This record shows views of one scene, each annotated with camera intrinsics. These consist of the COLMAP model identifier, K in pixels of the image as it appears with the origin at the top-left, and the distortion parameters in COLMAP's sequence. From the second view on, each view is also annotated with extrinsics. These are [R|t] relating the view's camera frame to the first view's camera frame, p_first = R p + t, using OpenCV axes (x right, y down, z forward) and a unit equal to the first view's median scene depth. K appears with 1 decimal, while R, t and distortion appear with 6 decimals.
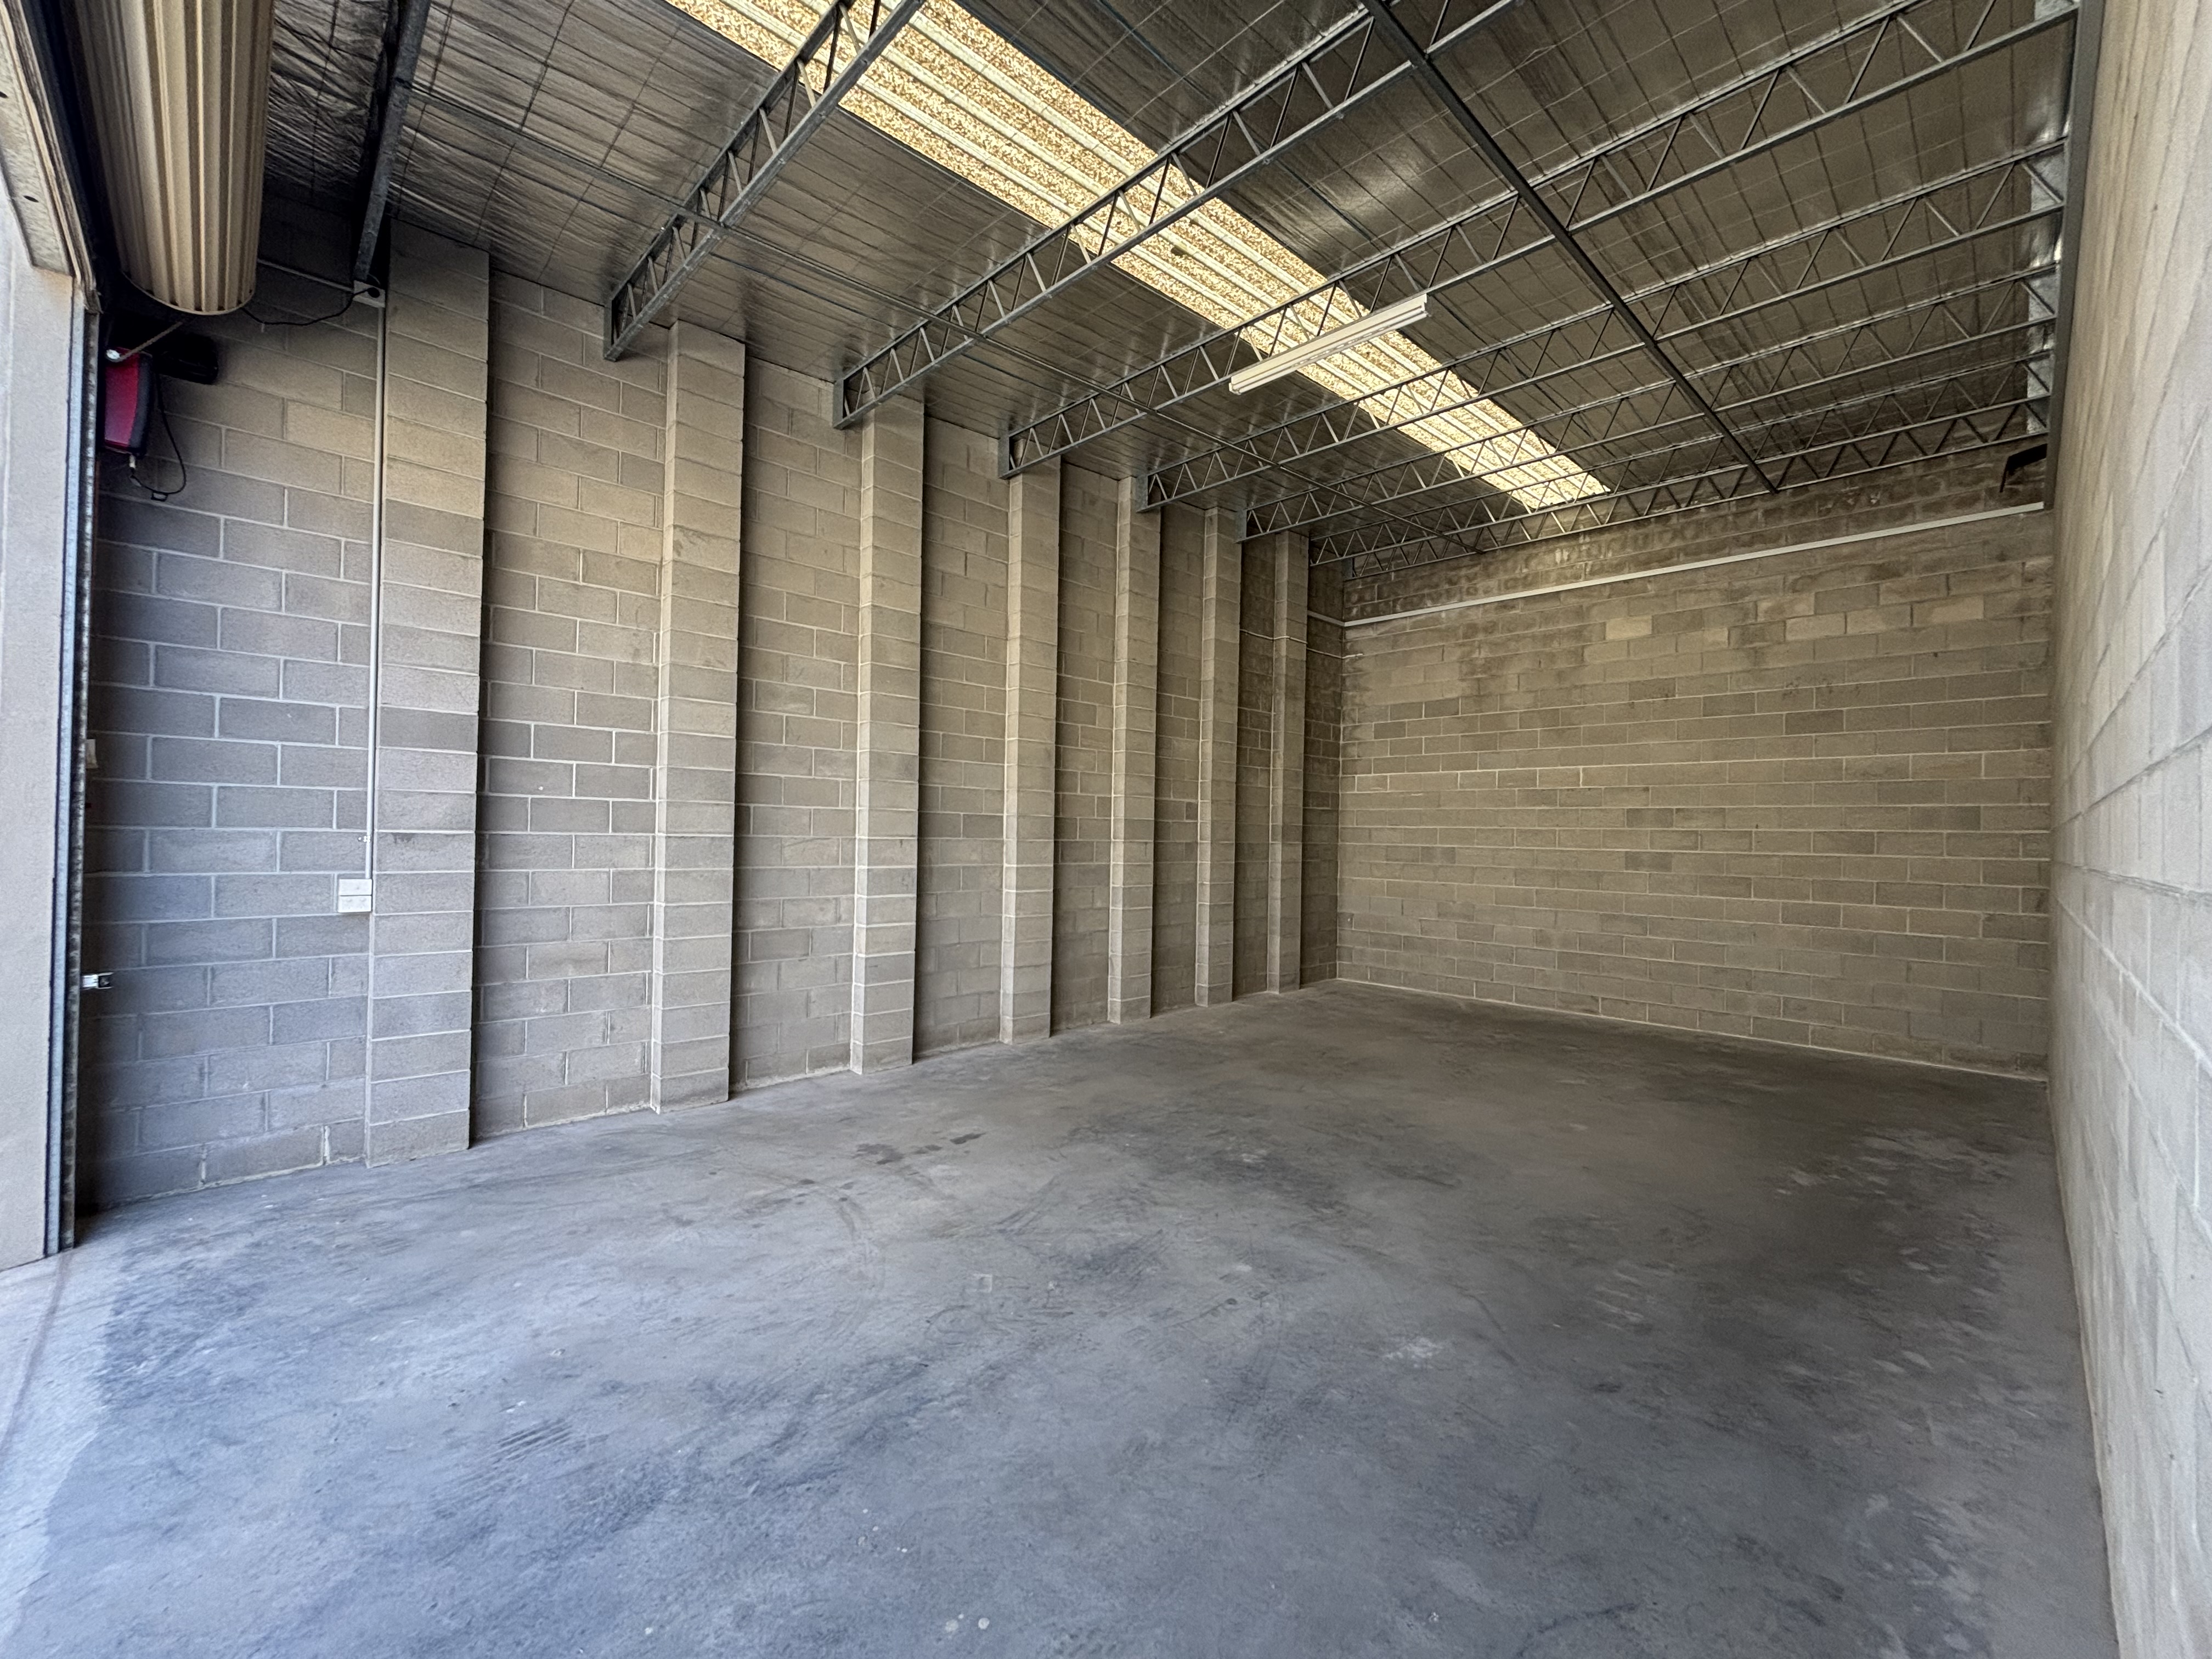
lens RADIAL K [[894.2, 0, 1127.3], [0, 894.2, 825.7], [0, 0, 1]] dist [0.003492, 0.000074]
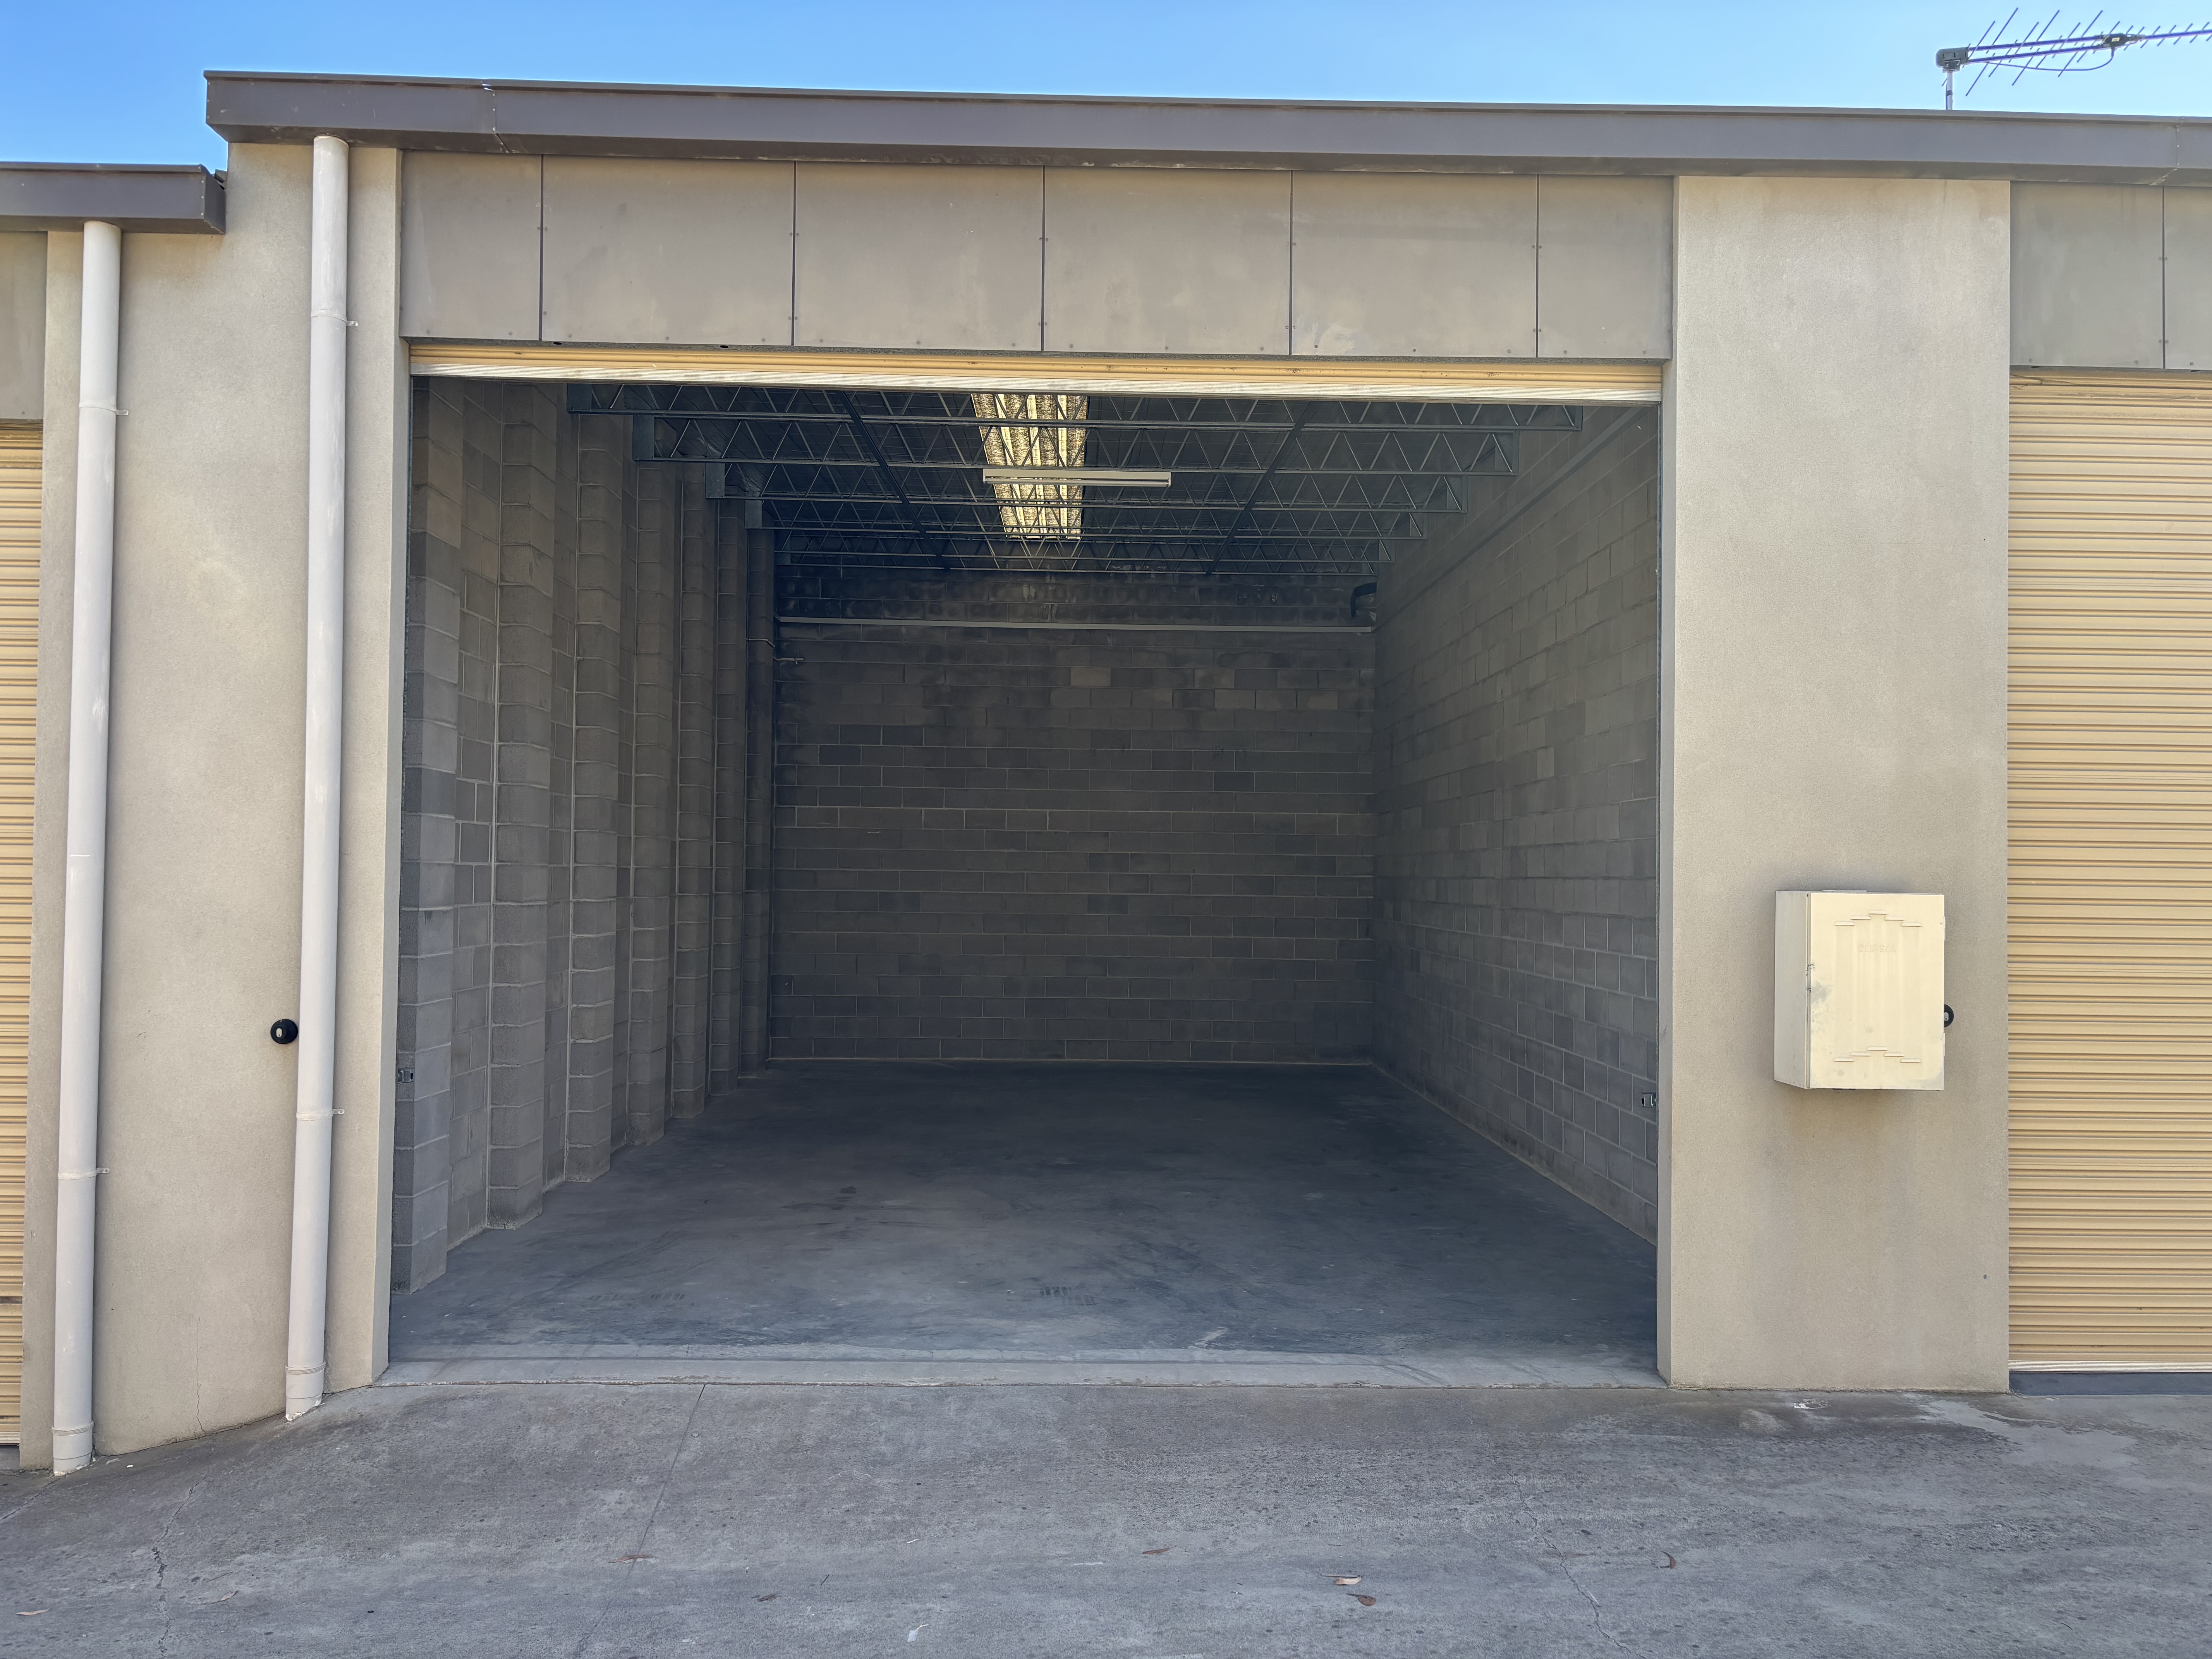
lens RADIAL K [[1669.7, 0, 1092.0], [0, 1669.7, 833.7], [0, 0, 1]] dist [0.057789, -0.056383]
pose [[0.694391, 0.007447, 0.719560, -0.816173], [-0.009187, 0.999957, -0.001483, -0.038565], [-0.719540, -0.005581, 0.694429, -0.328653]]
